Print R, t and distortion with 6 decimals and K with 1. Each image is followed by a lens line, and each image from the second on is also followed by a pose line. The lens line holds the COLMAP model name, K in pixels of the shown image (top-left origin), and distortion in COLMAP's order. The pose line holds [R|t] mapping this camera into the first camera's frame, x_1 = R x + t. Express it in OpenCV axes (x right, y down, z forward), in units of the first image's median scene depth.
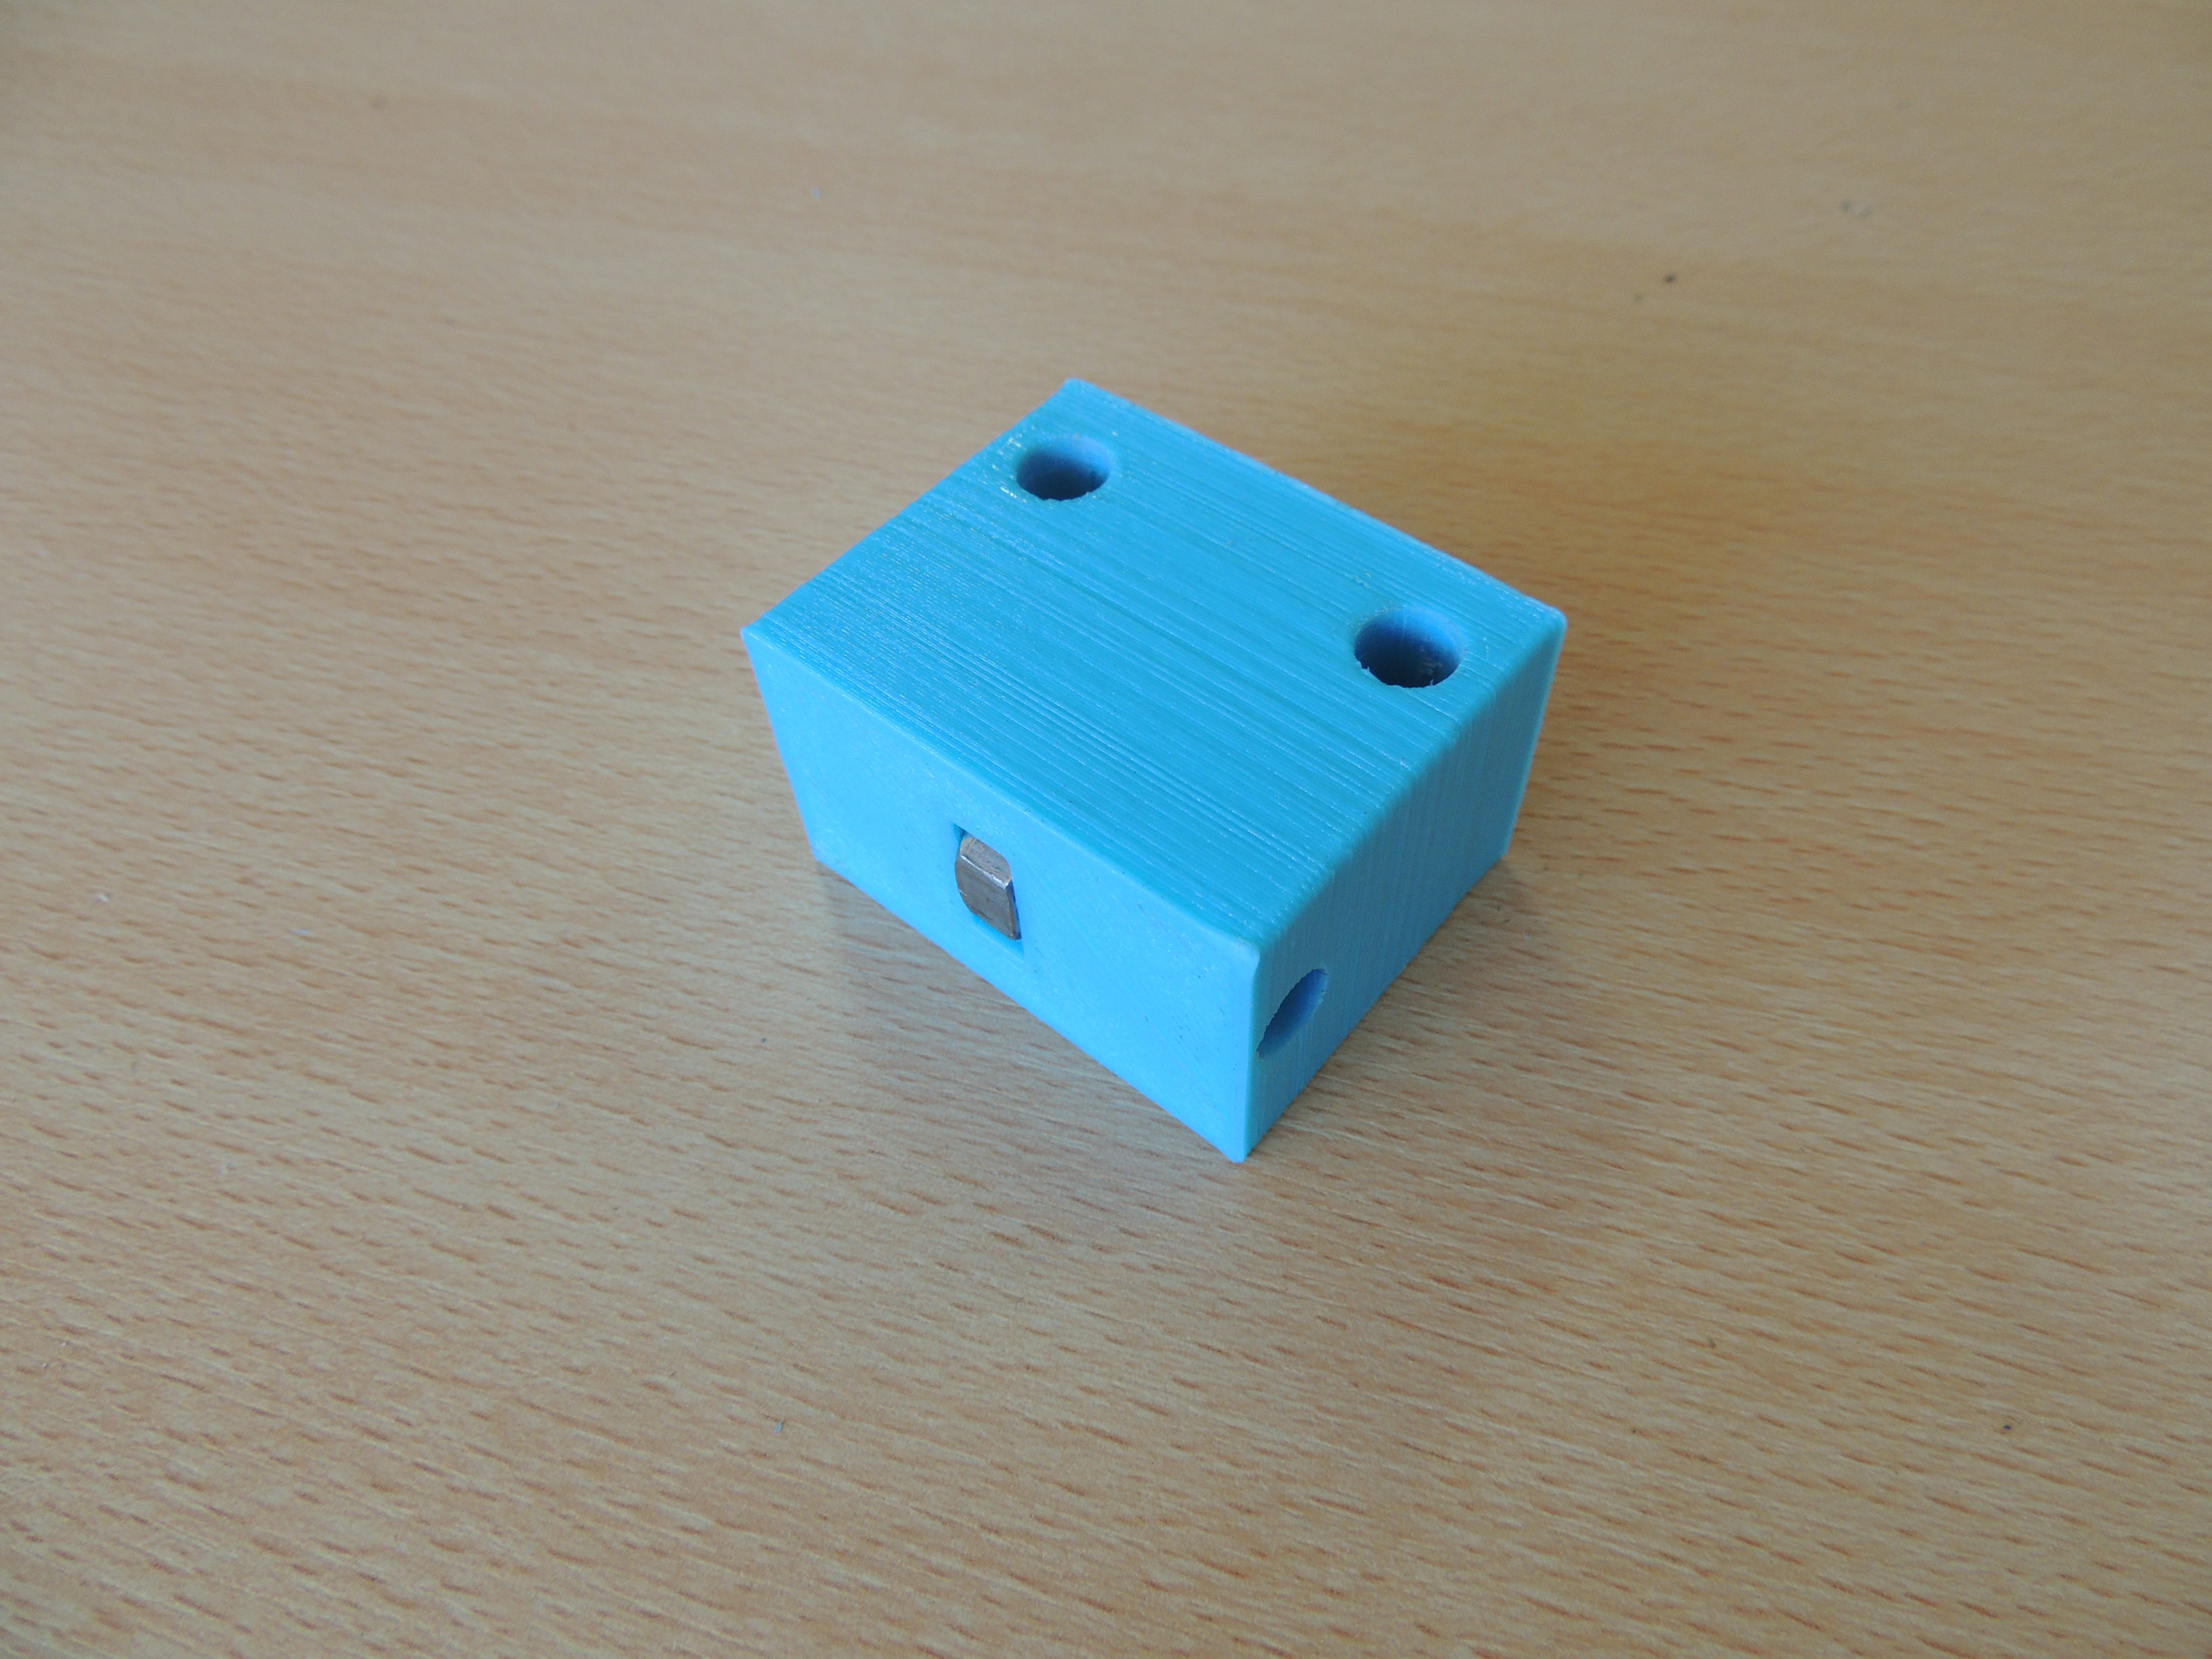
lens RADIAL K [[1566.8, 0, 1111.0], [0, 1566.8, 830.6], [0, 0, 1]] dist [-0.000482, -0.030745]
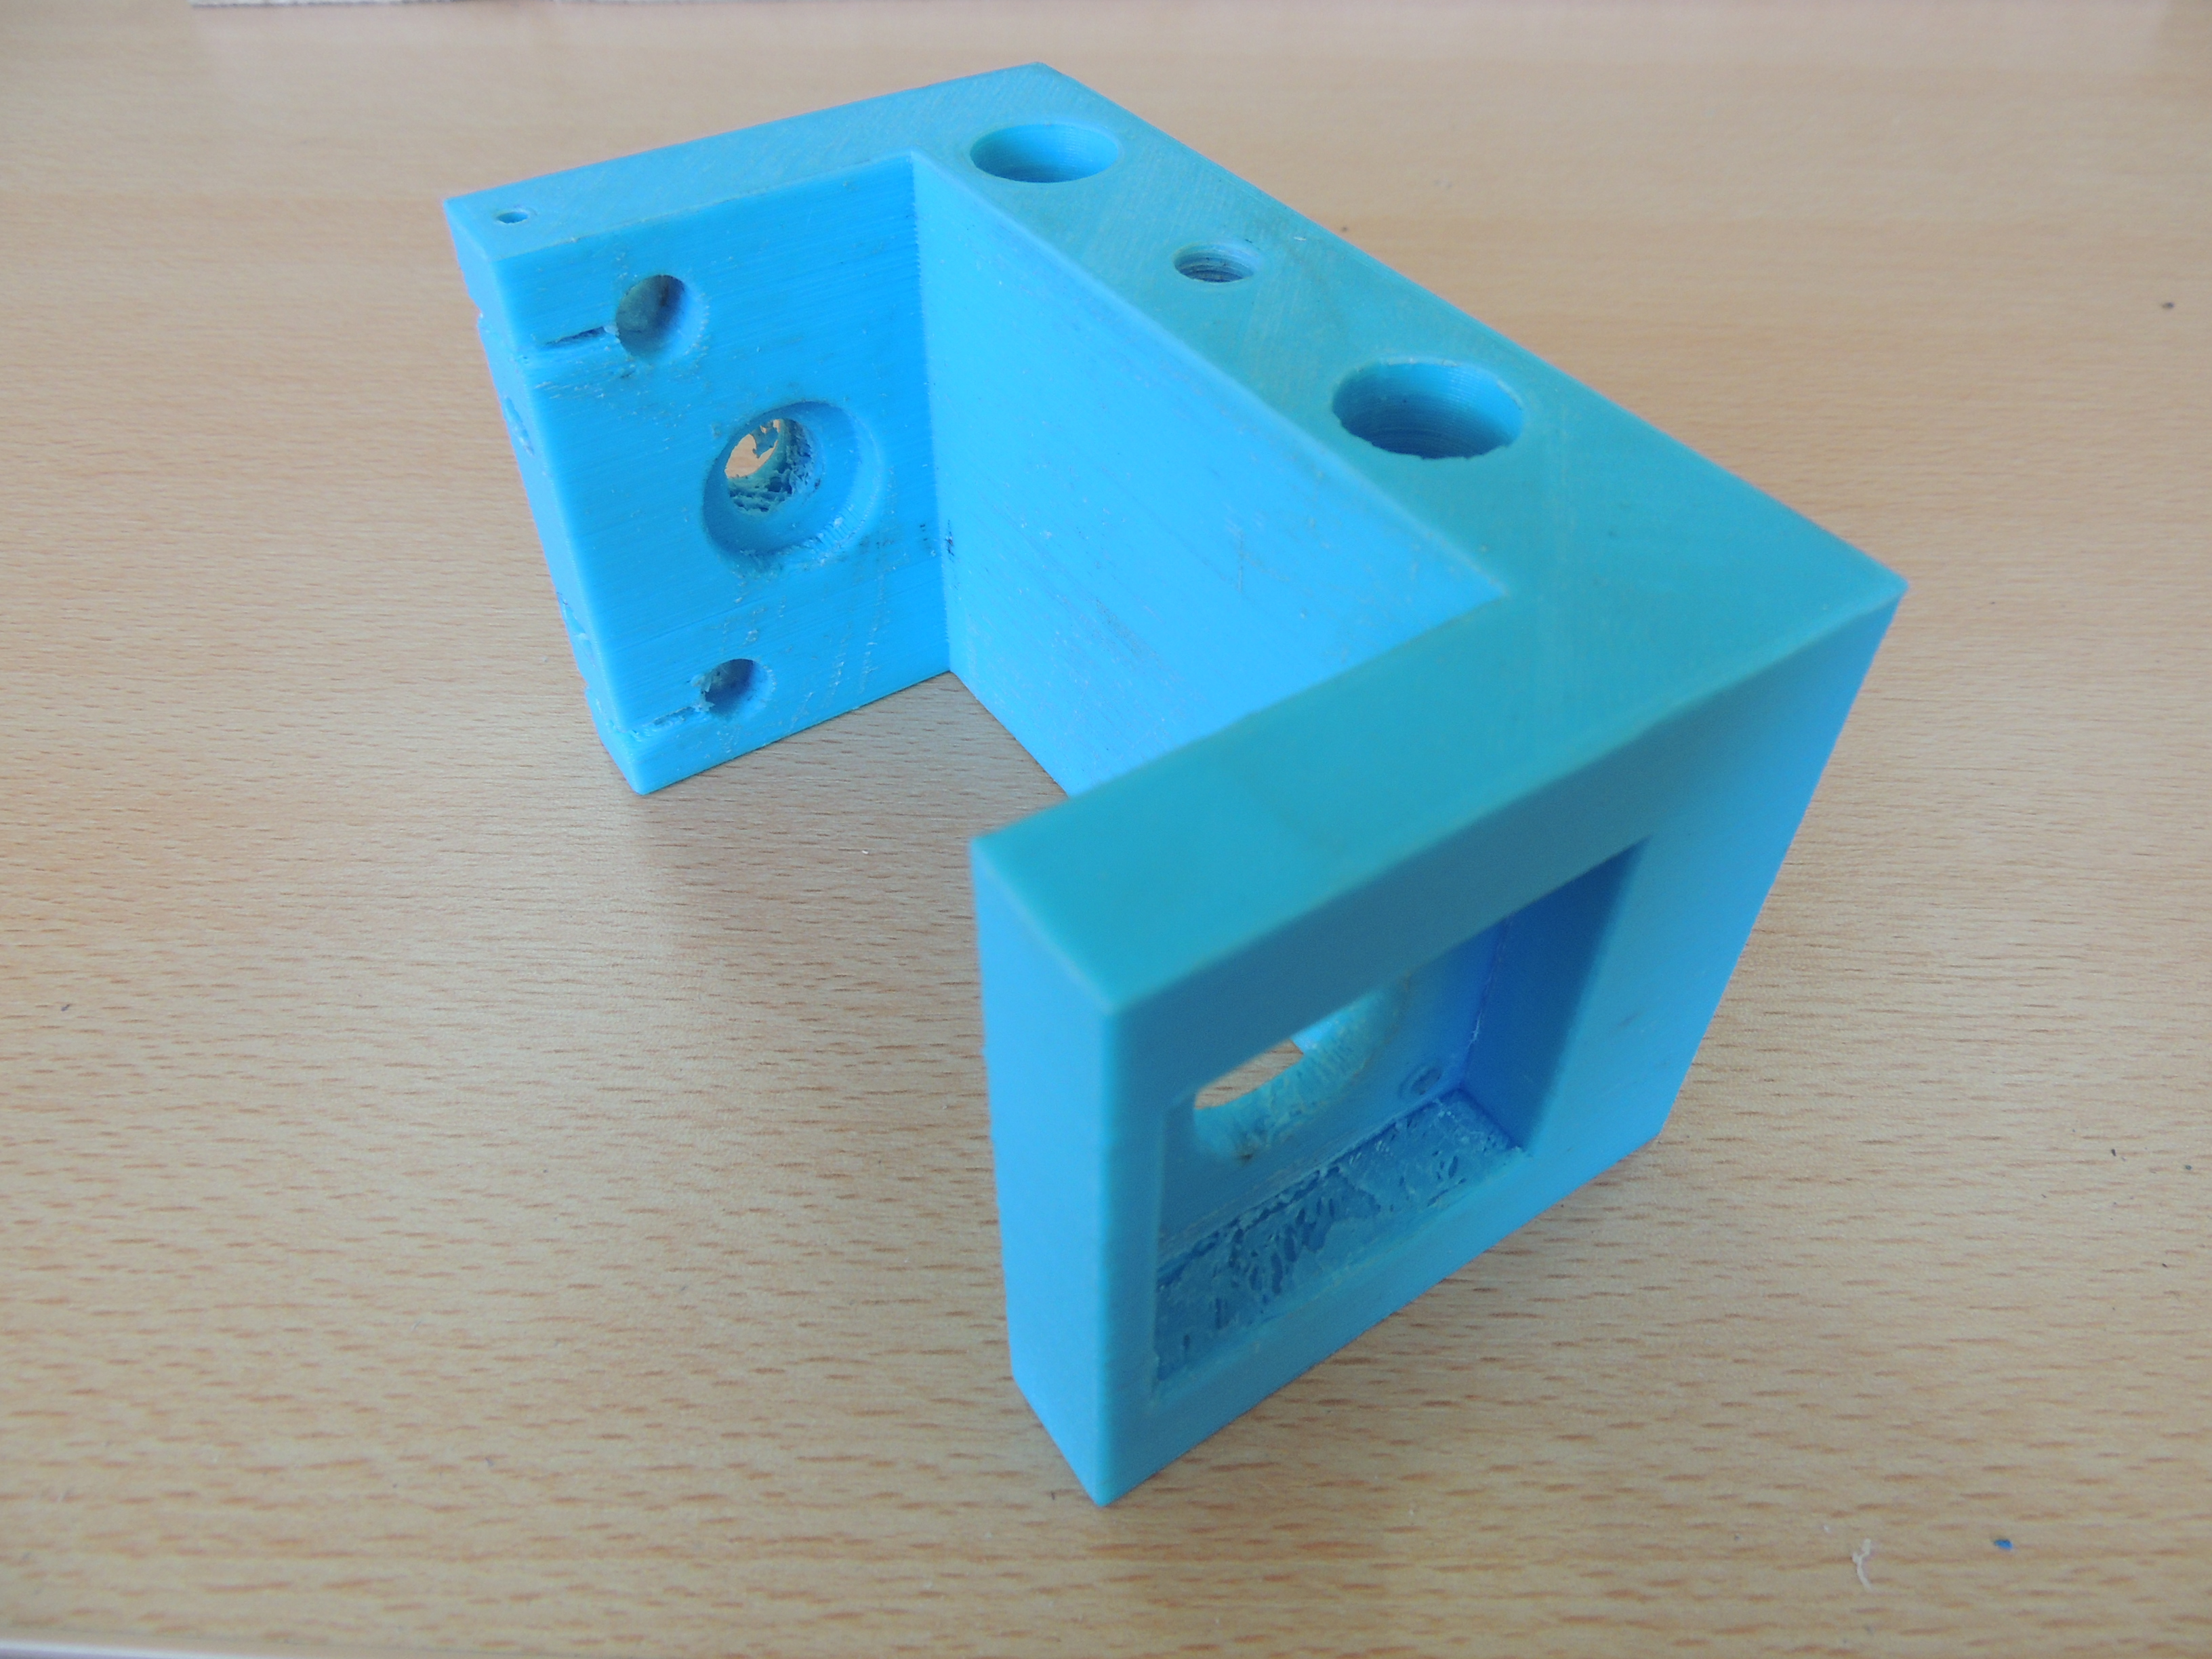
lens RADIAL K [[1566.8, 0, 1096.0], [0, 1566.8, 823.1], [0, 0, 1]] dist [-0.000482, -0.030745]
pose [[0.965285, -0.154799, 0.210388, -0.492672], [0.177940, 0.979366, -0.095815, 0.546222], [-0.191214, 0.129925, 0.972911, -0.643153]]
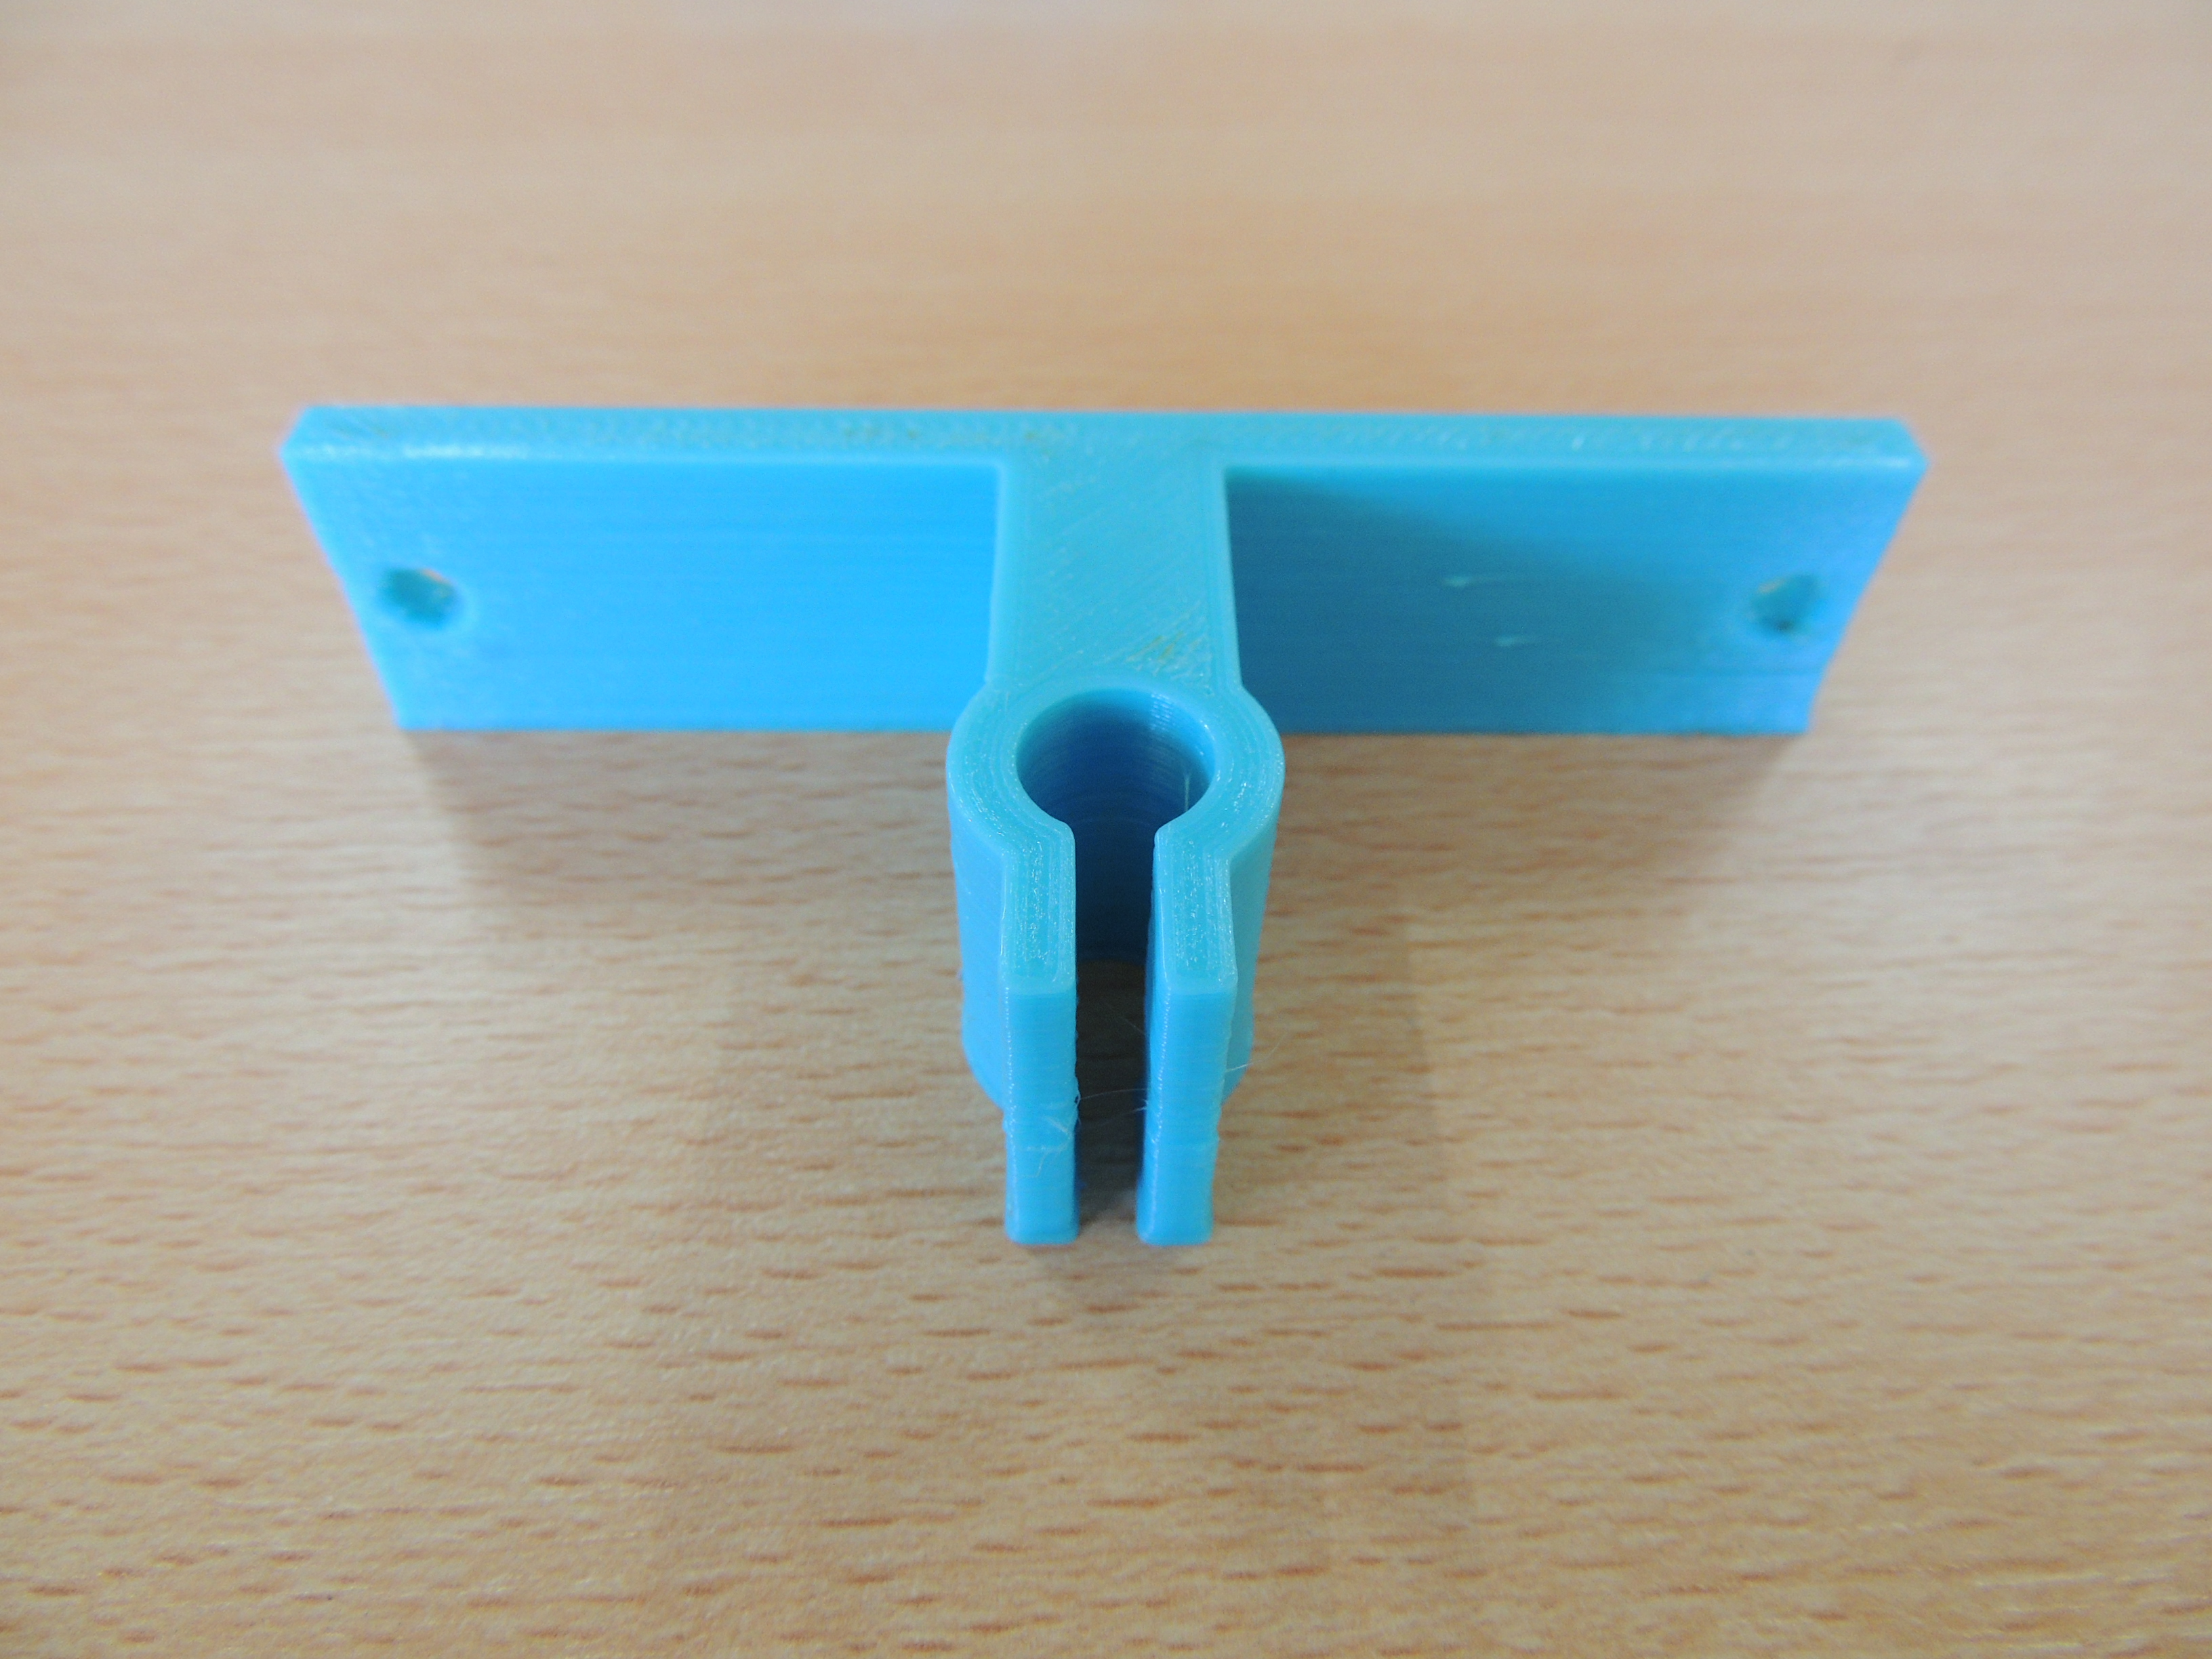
lens RADIAL K [[1566.8, 0, 1113.9], [0, 1566.8, 822.7], [0, 0, 1]] dist [-0.000482, -0.030745]
pose [[0.936988, -0.223278, 0.268703, -0.716750], [0.241572, 0.969692, -0.036619, 0.028873], [-0.252383, 0.099222, 0.962527, 0.433498]]
